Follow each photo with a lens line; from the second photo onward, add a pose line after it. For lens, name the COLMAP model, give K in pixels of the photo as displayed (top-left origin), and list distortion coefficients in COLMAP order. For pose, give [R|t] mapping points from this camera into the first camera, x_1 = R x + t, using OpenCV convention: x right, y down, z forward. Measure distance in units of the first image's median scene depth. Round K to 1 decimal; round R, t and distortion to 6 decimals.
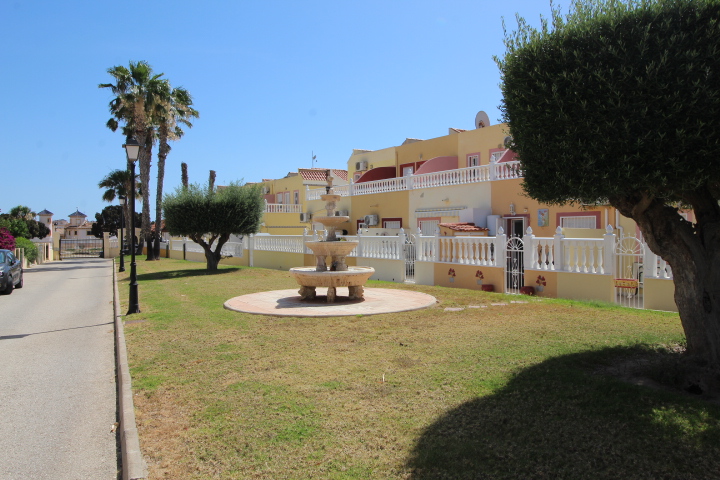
lens RADIAL K [[530.7, 0, 364.0], [0, 530.7, 231.8], [0, 0, 1]] dist [0.005240, 0.000324]
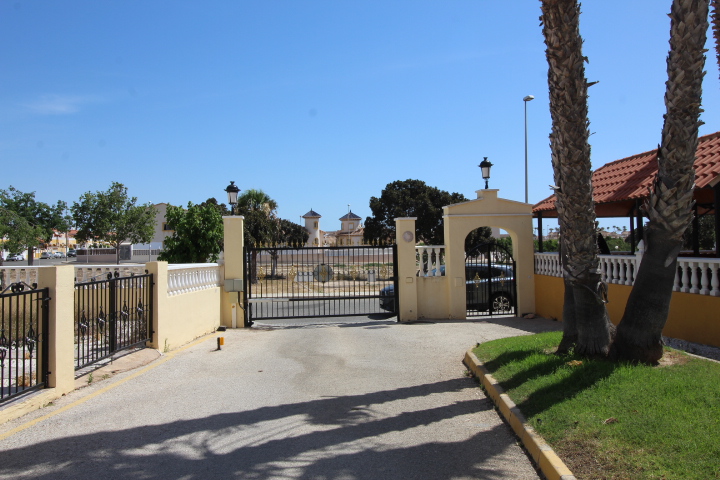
lens RADIAL K [[562.7, 0, 360.0], [0, 562.7, 240.0], [0, 0, 1]] dist [-0.002261, 0.000130]
pose [[0.882751, -0.018067, -0.469494, -0.247831], [0.016548, 0.999836, -0.007362, 0.009352], [0.469550, -0.001270, 0.882905, 0.491721]]
